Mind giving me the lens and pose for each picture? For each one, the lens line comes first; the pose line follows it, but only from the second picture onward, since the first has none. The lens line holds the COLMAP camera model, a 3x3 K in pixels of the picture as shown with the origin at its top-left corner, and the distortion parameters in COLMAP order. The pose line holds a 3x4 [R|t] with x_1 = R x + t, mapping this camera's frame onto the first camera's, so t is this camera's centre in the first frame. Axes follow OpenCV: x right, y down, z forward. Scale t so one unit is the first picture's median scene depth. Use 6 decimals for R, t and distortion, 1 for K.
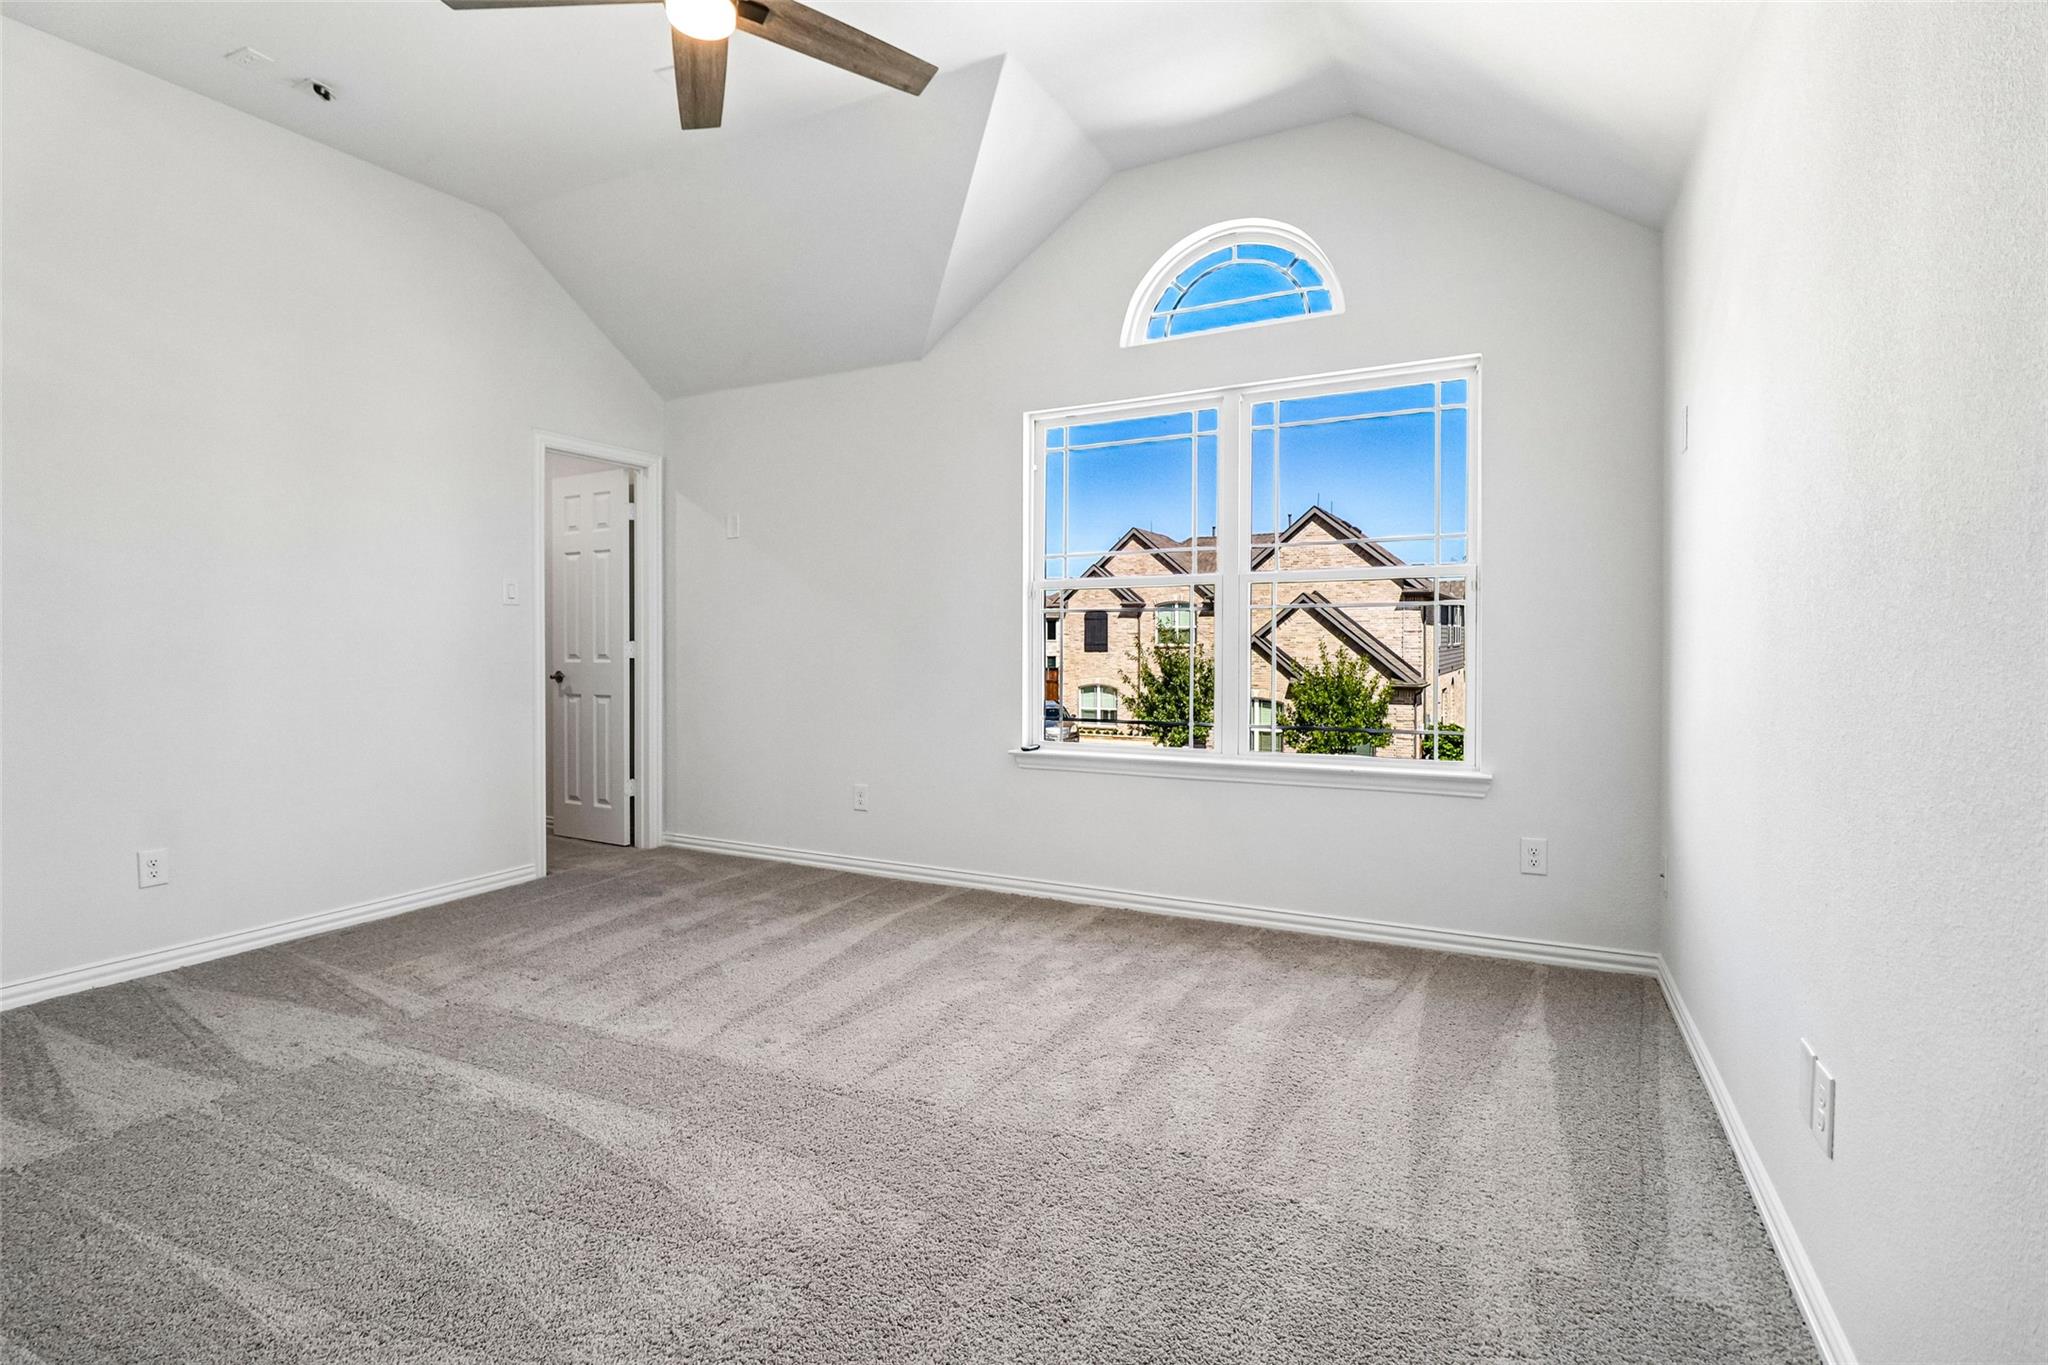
lens RADIAL K [[947.0, 0, 1047.7], [0, 947.0, 616.1], [0, 0, 1]] dist [-0.000255, -0.013809]
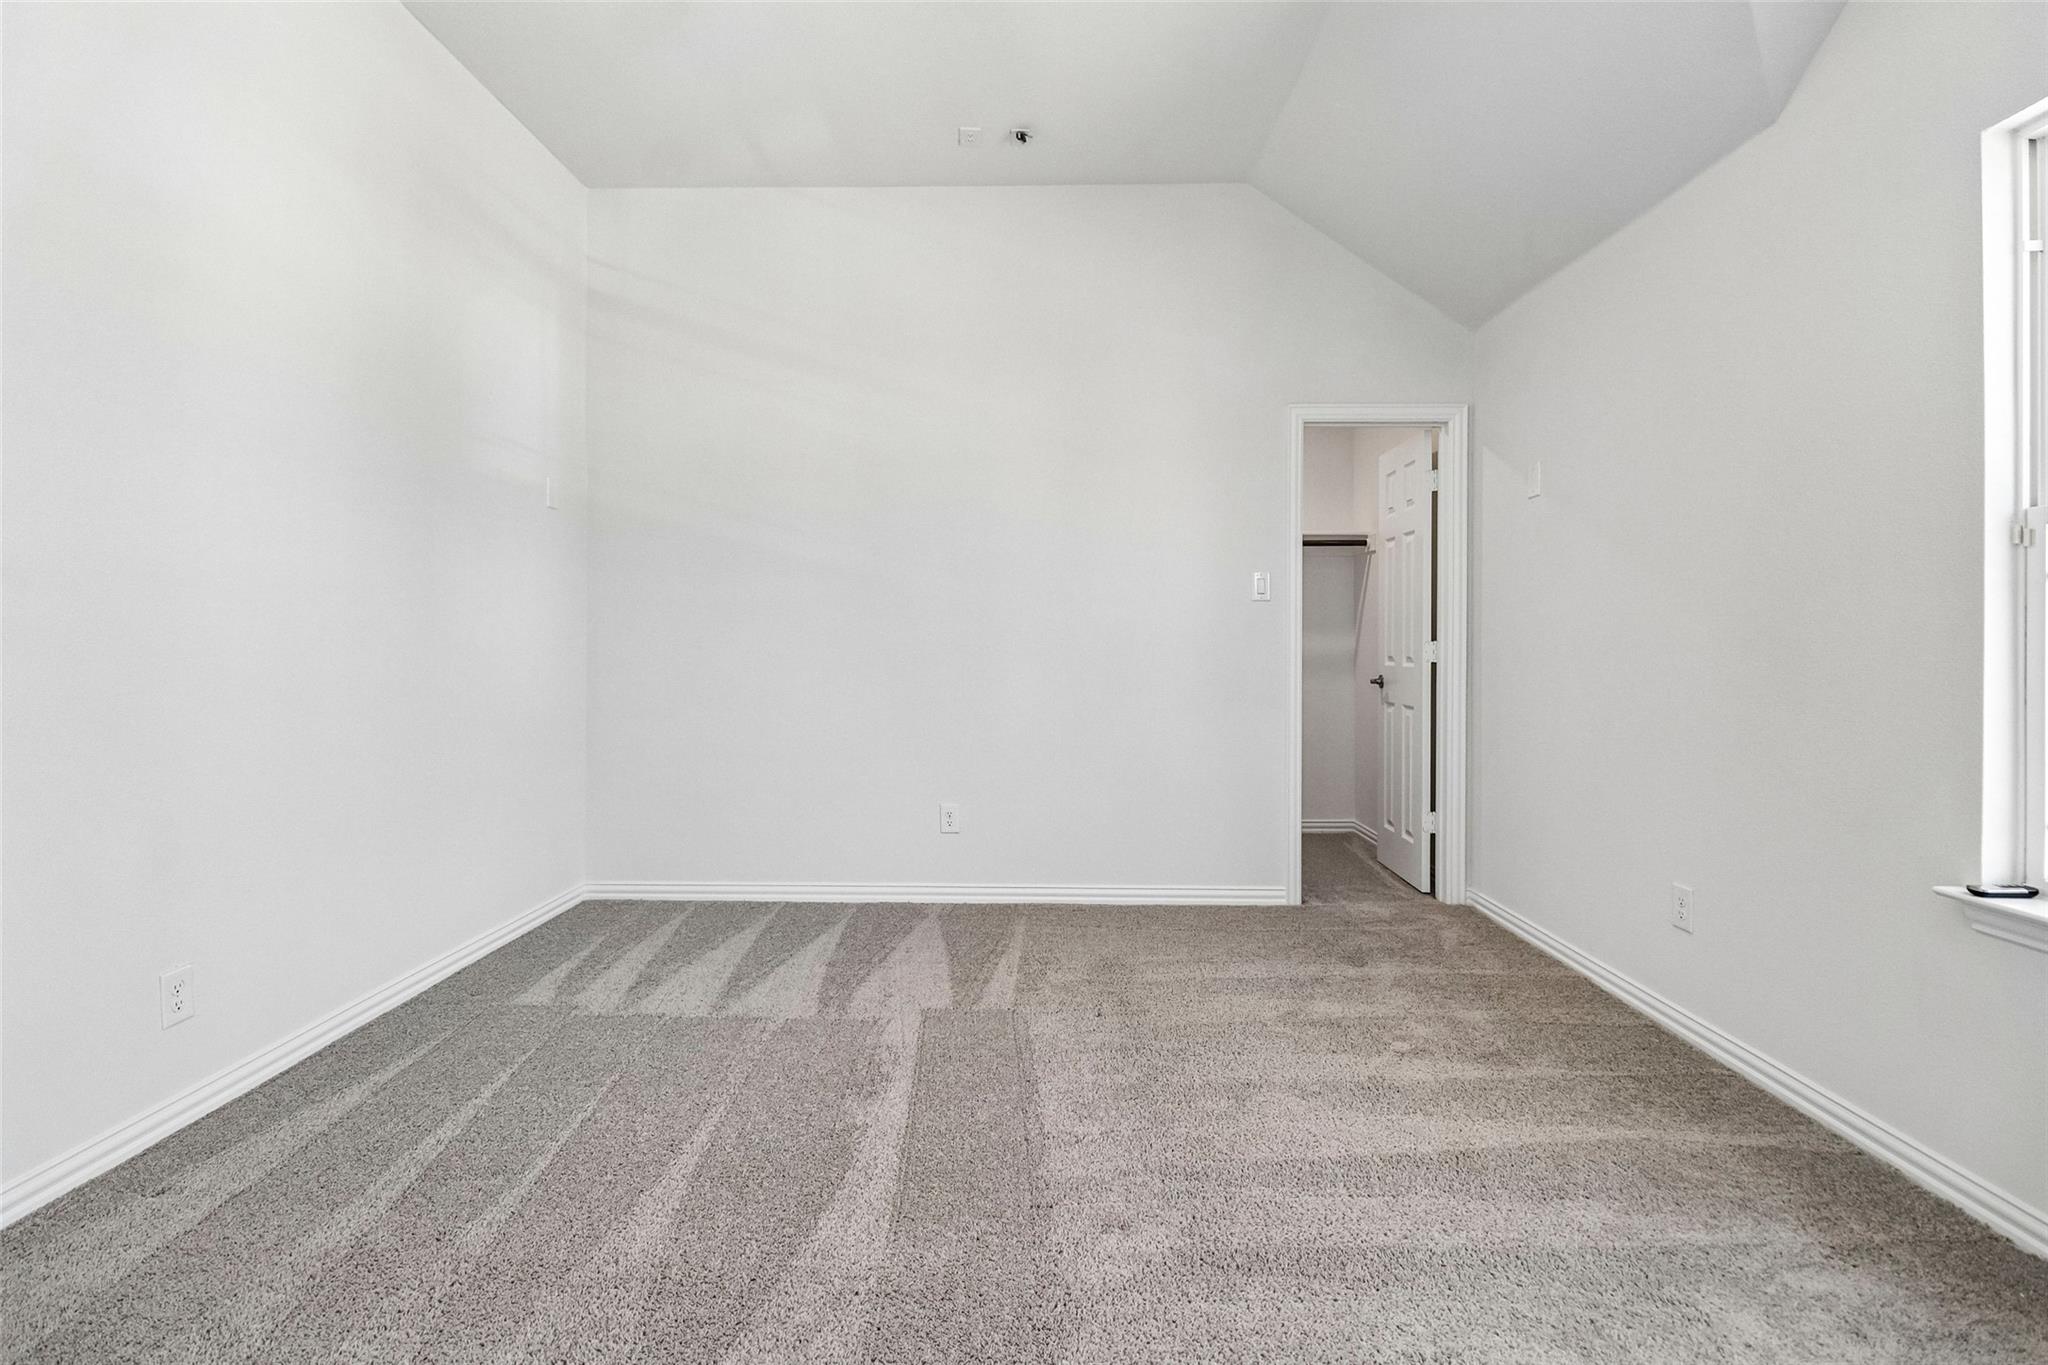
lens RADIAL K [[954.0, 0, 984.8], [0, 954.0, 629.5], [0, 0, 1]] dist [0.000113, -0.012046]
pose [[0.411140, -0.004907, -0.911559, 0.204313], [0.016613, 0.999860, 0.002111, 0.011646], [0.911421, -0.016012, 0.411164, 0.449428]]
